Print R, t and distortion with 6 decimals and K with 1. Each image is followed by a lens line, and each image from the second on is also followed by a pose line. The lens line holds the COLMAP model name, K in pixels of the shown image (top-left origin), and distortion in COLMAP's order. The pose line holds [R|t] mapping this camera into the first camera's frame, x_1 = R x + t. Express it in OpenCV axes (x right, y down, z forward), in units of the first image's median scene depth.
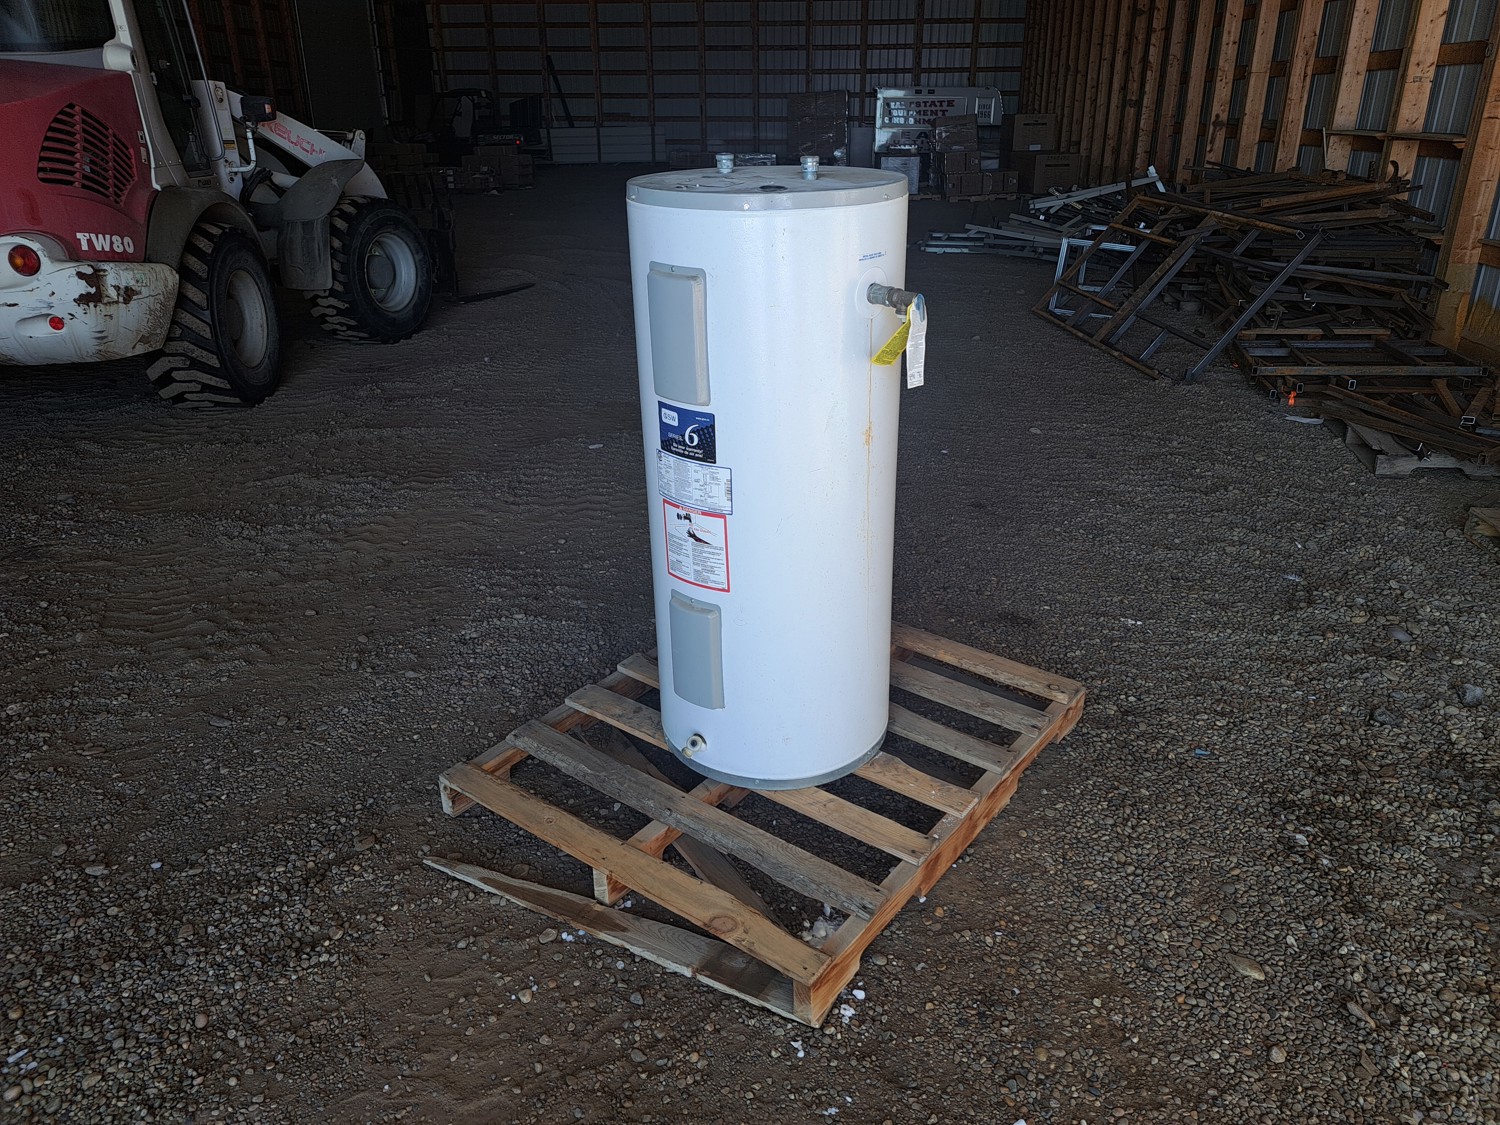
lens RADIAL K [[1073.8, 0, 740.2], [0, 1073.8, 561.0], [0, 0, 1]] dist [0.031330, -0.021270]
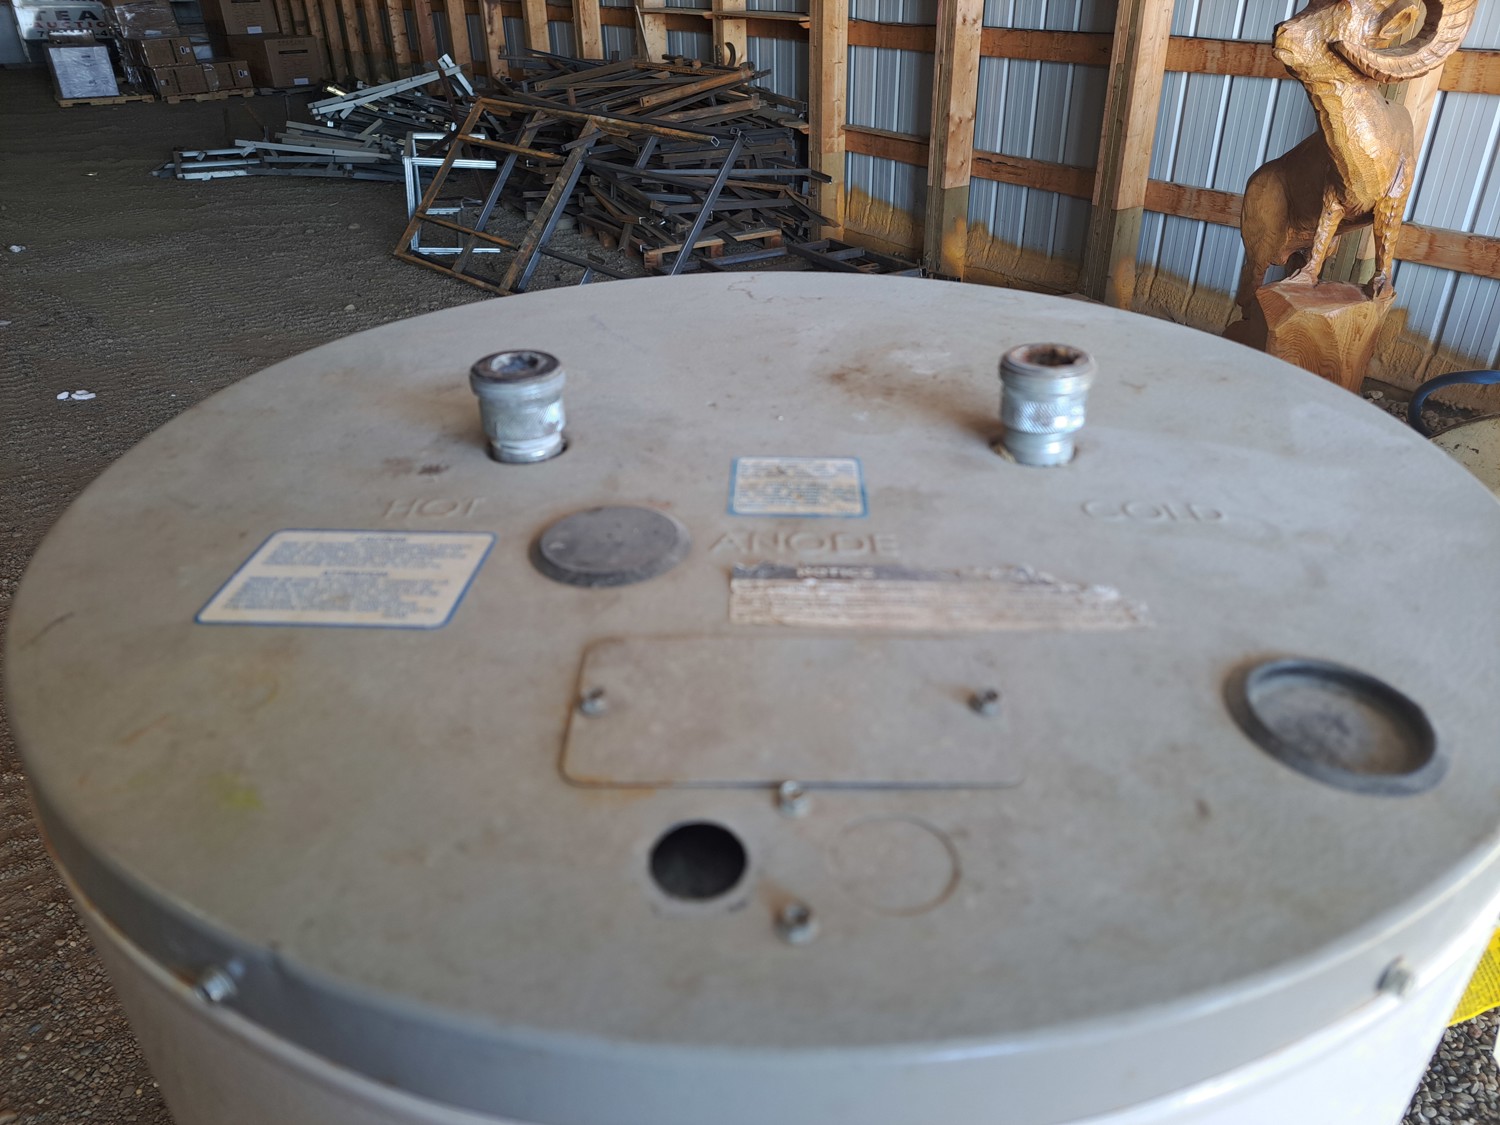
lens RADIAL K [[1073.8, 0, 752.8], [0, 1073.8, 592.1], [0, 0, 1]] dist [0.031330, -0.021270]
pose [[0.787077, -0.315457, 0.530092, -0.022227], [0.250015, 0.948736, 0.193372, -0.083049], [-0.563918, -0.019668, 0.825597, 0.183809]]
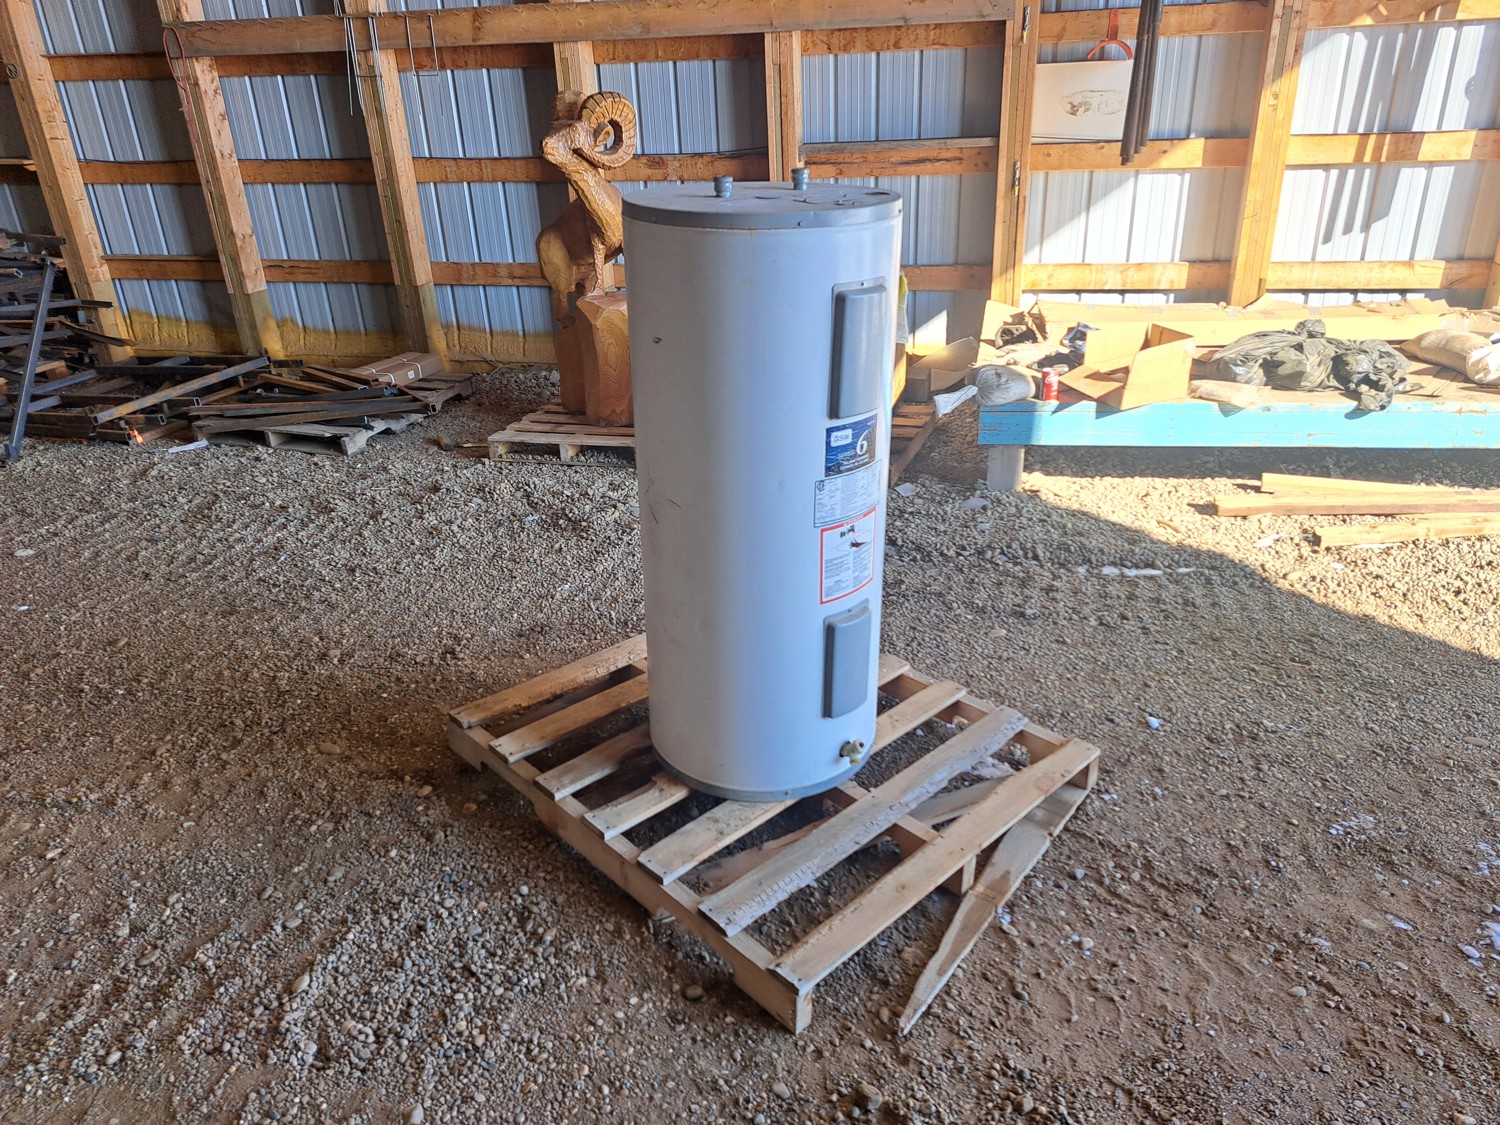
lens RADIAL K [[1073.8, 0, 790.0], [0, 1073.8, 584.2], [0, 0, 1]] dist [0.031330, -0.021270]
pose [[0.120492, -0.411327, 0.903489, -0.229385], [0.411339, 0.848999, 0.331662, -0.082463], [-0.903483, 0.331678, 0.271493, 0.184136]]
